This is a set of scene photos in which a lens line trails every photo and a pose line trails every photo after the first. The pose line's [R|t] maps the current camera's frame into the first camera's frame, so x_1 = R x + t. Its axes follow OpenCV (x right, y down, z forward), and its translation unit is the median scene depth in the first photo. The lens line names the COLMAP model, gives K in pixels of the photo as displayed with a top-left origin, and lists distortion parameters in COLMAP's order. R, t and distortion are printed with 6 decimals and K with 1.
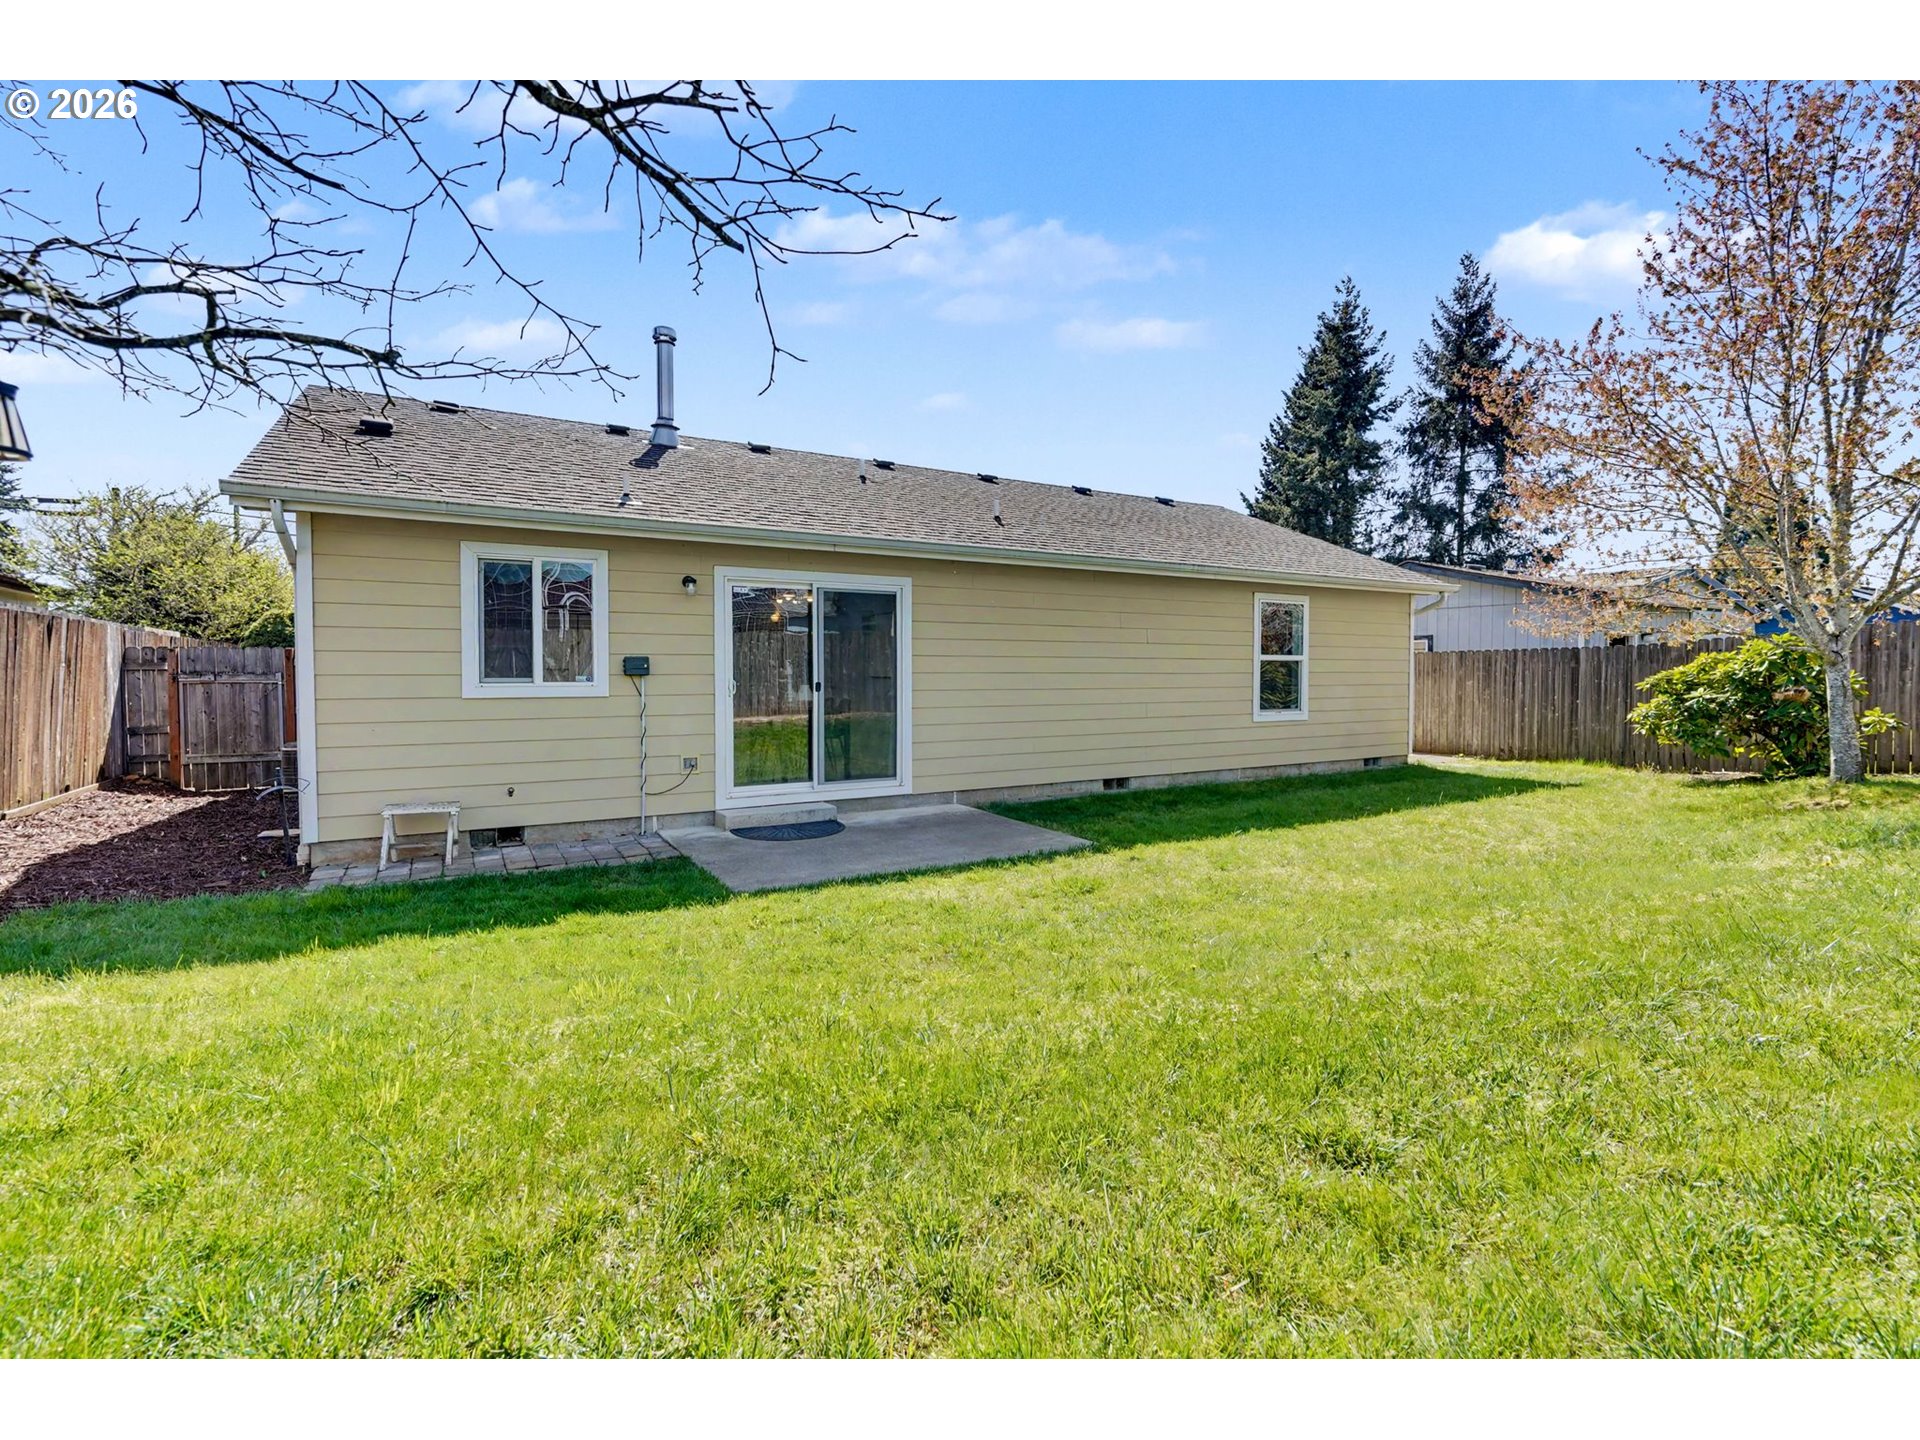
lens RADIAL K [[923.1, 0, 968.4], [0, 923.1, 688.1], [0, 0, 1]] dist [0.003427, -0.001004]
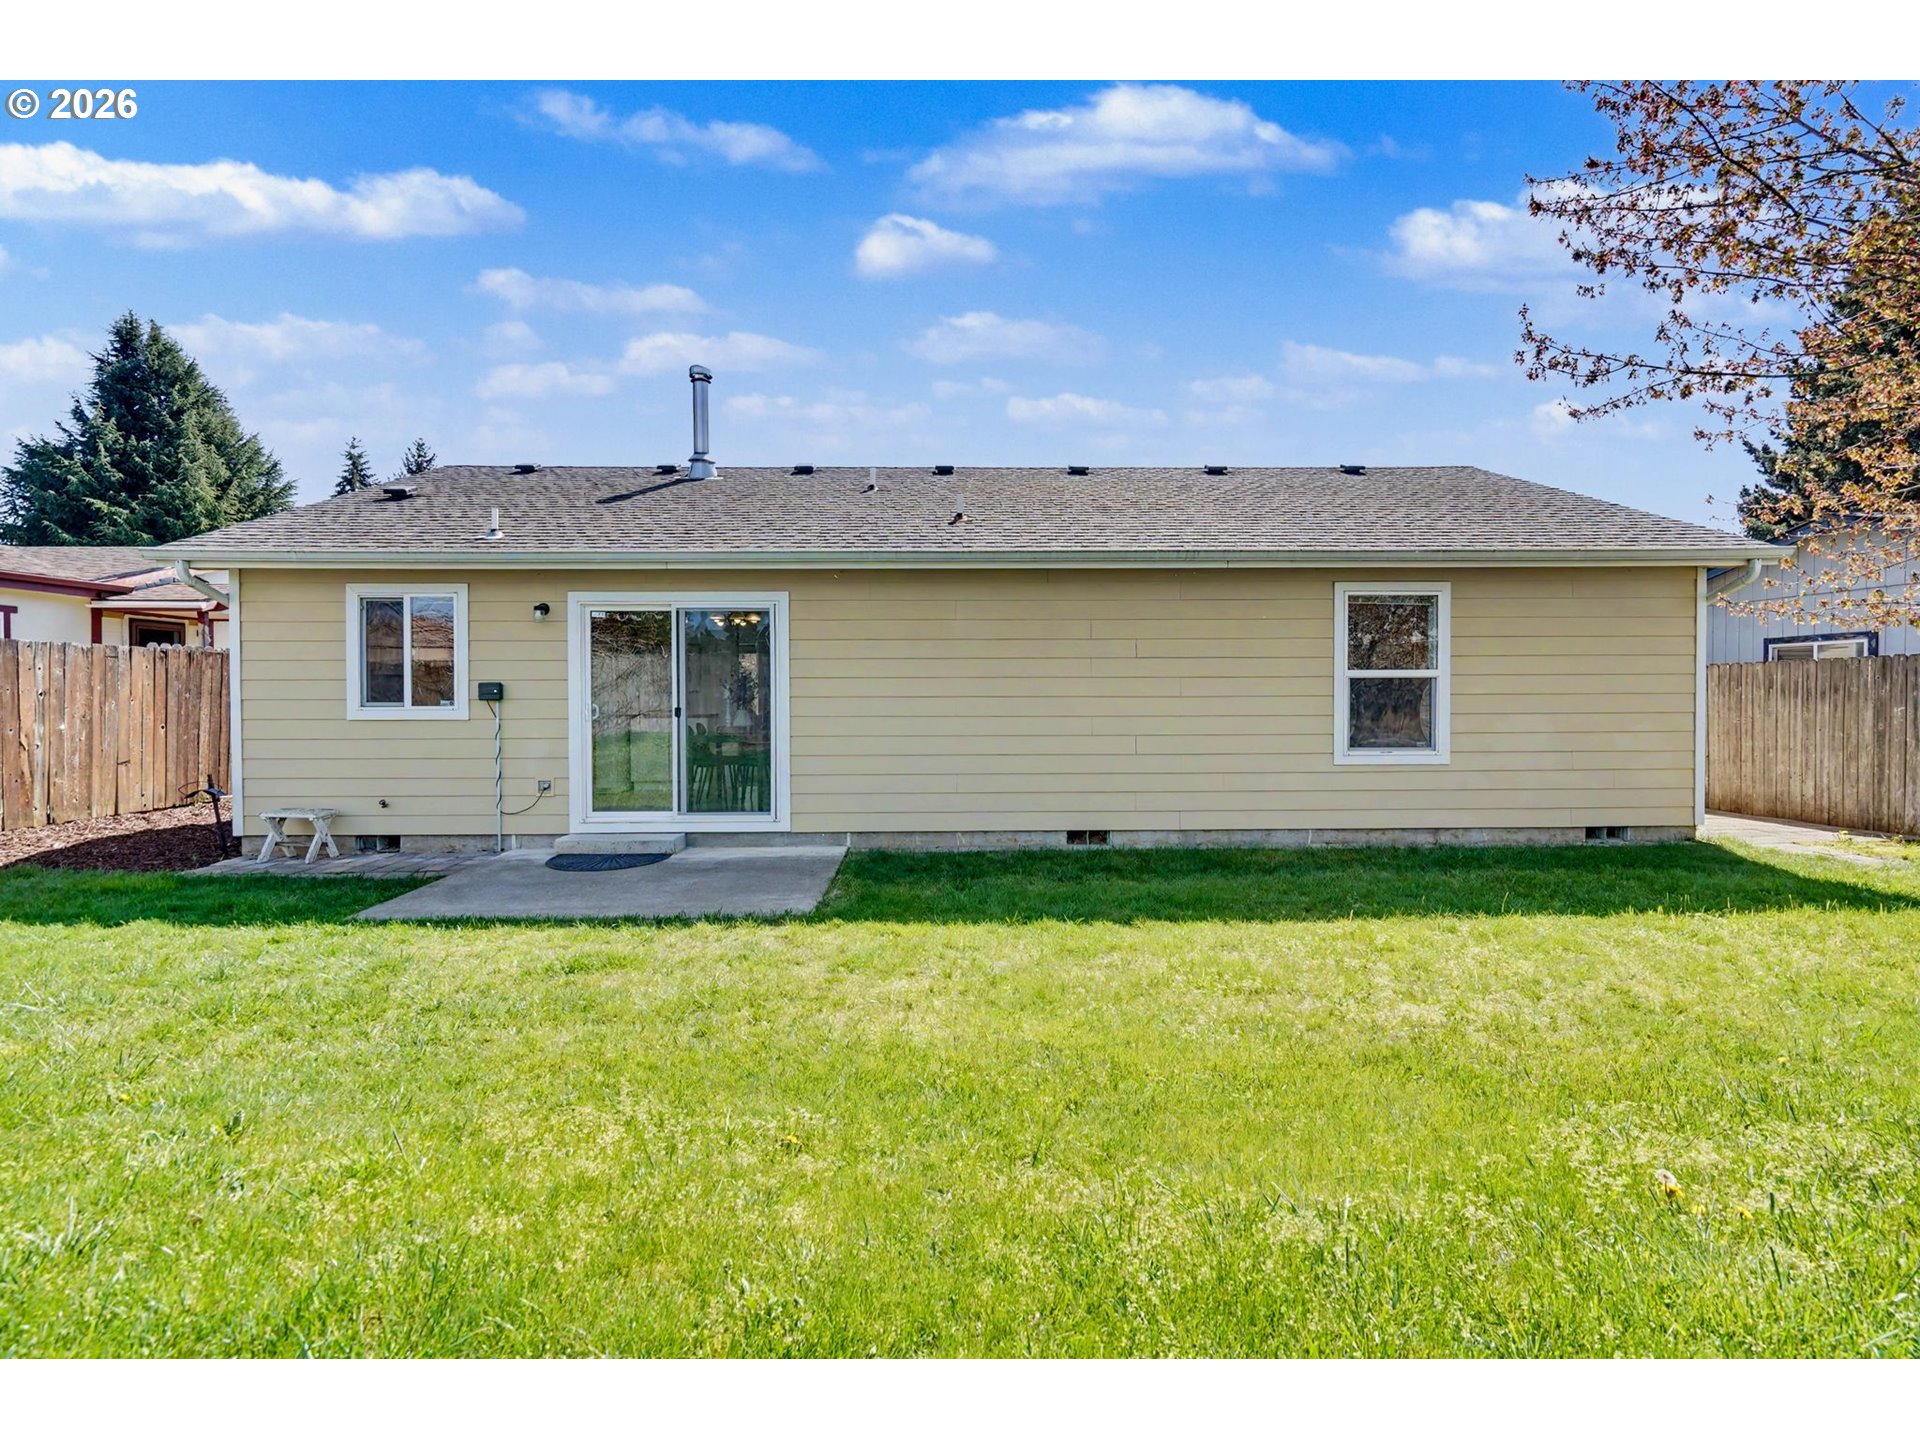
lens RADIAL K [[902.9, 0, 950.8], [0, 902.9, 705.2], [0, 0, 1]] dist [0.003069, 0.000498]
pose [[0.860556, 0.002609, -0.509349, 0.521310], [-0.005536, 0.999976, -0.004231, -0.005426], [0.509325, 0.006461, 0.860550, 0.323416]]
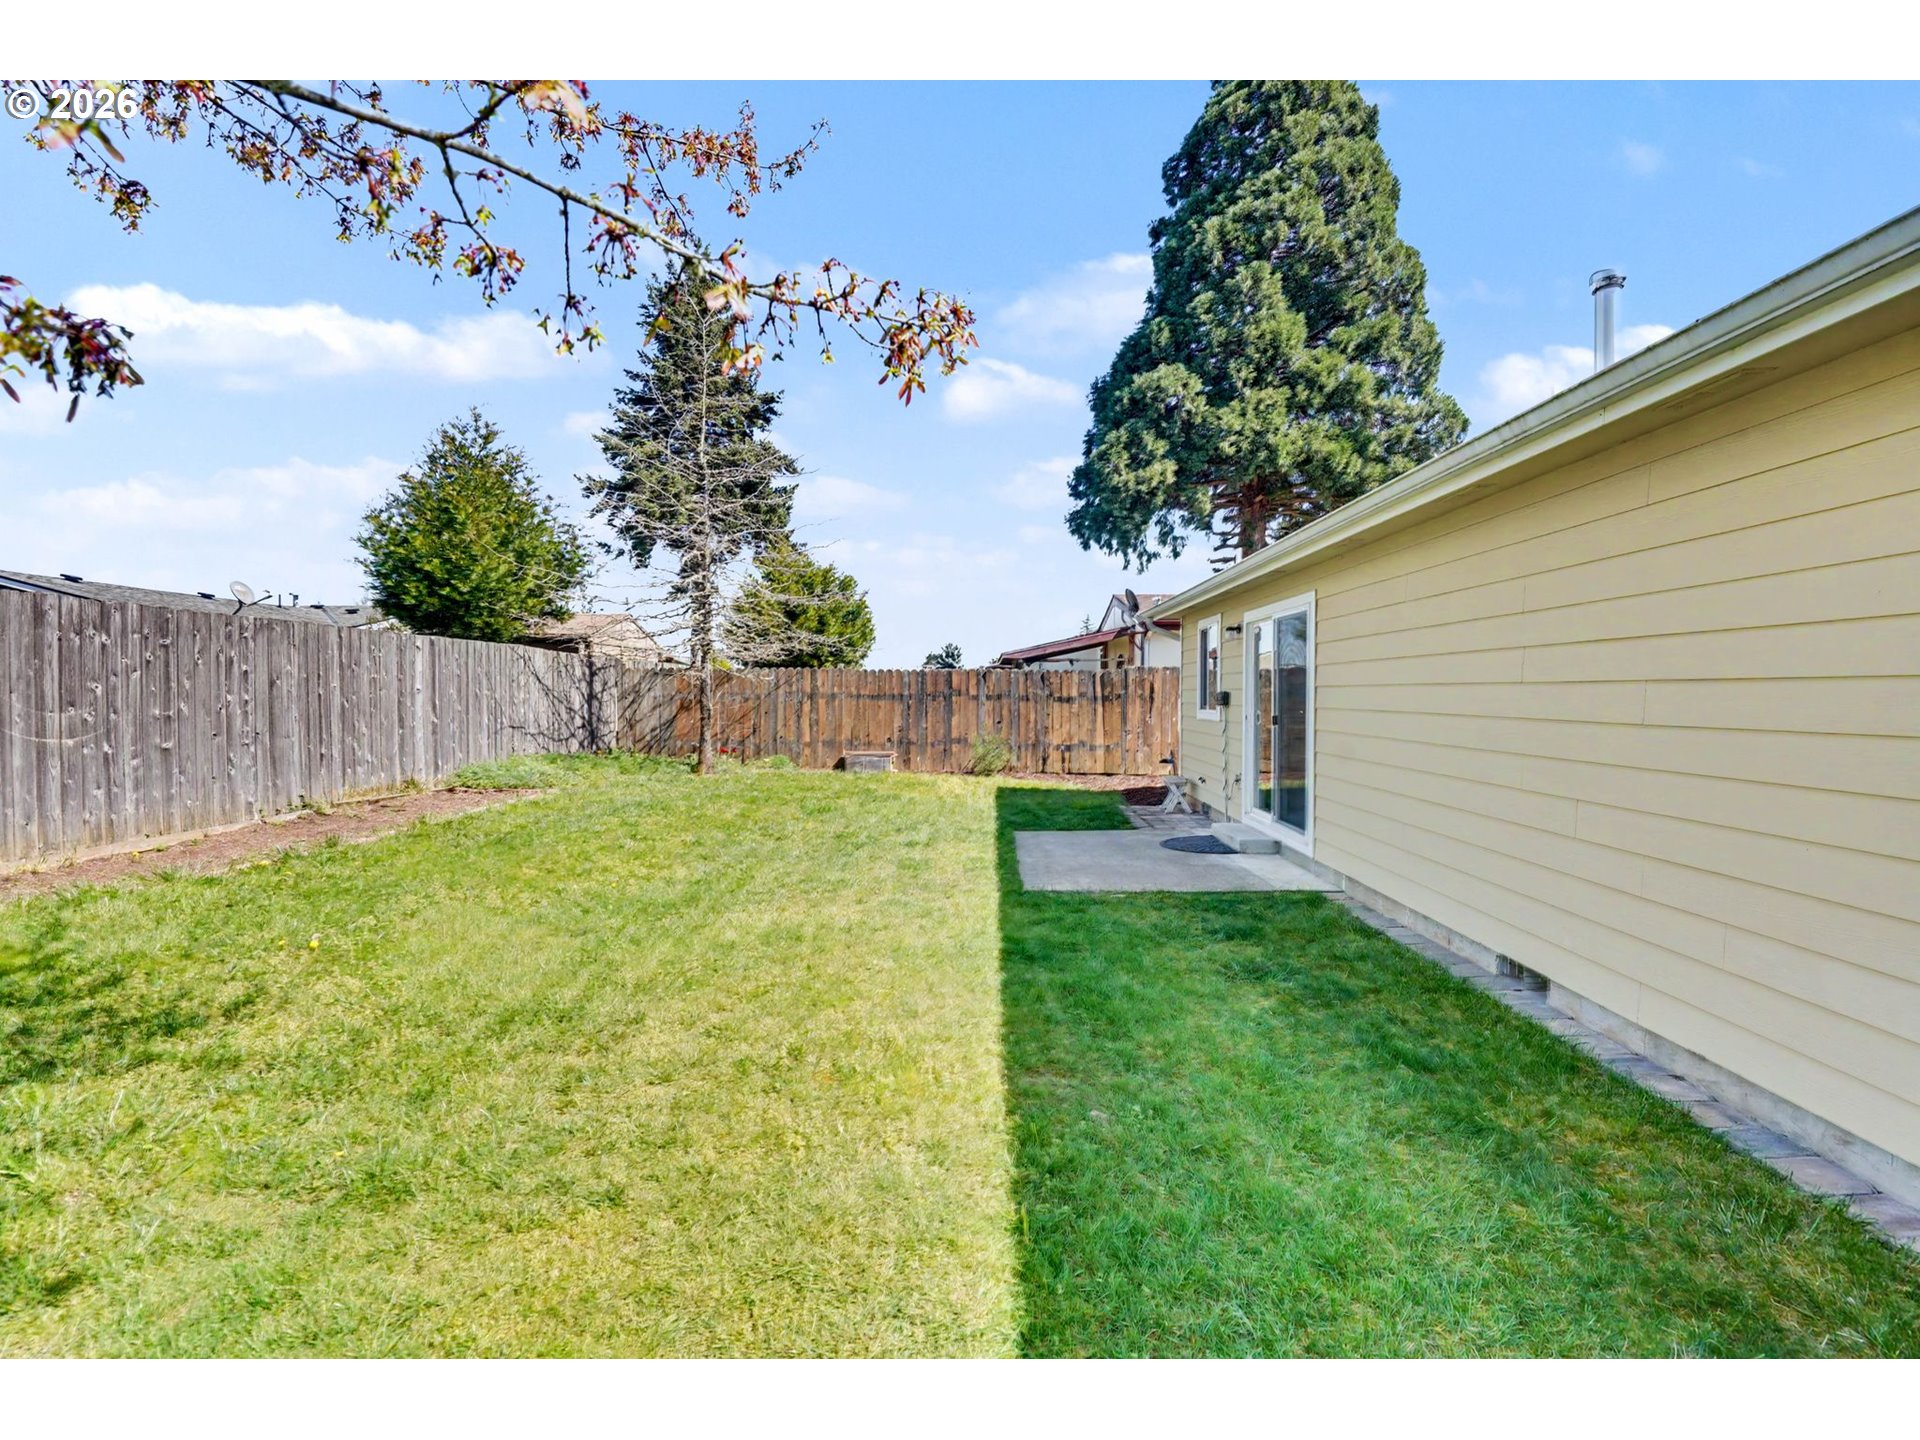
lens RADIAL K [[881.9, 0, 950.1], [0, 881.9, 710.2], [0, 0, 1]] dist [0.000614, 0.000457]
pose [[-0.575290, 0.016520, -0.817783, 0.745298], [-0.010524, 0.999564, 0.027595, -0.032624], [0.817882, 0.024482, -0.574865, 1.180369]]
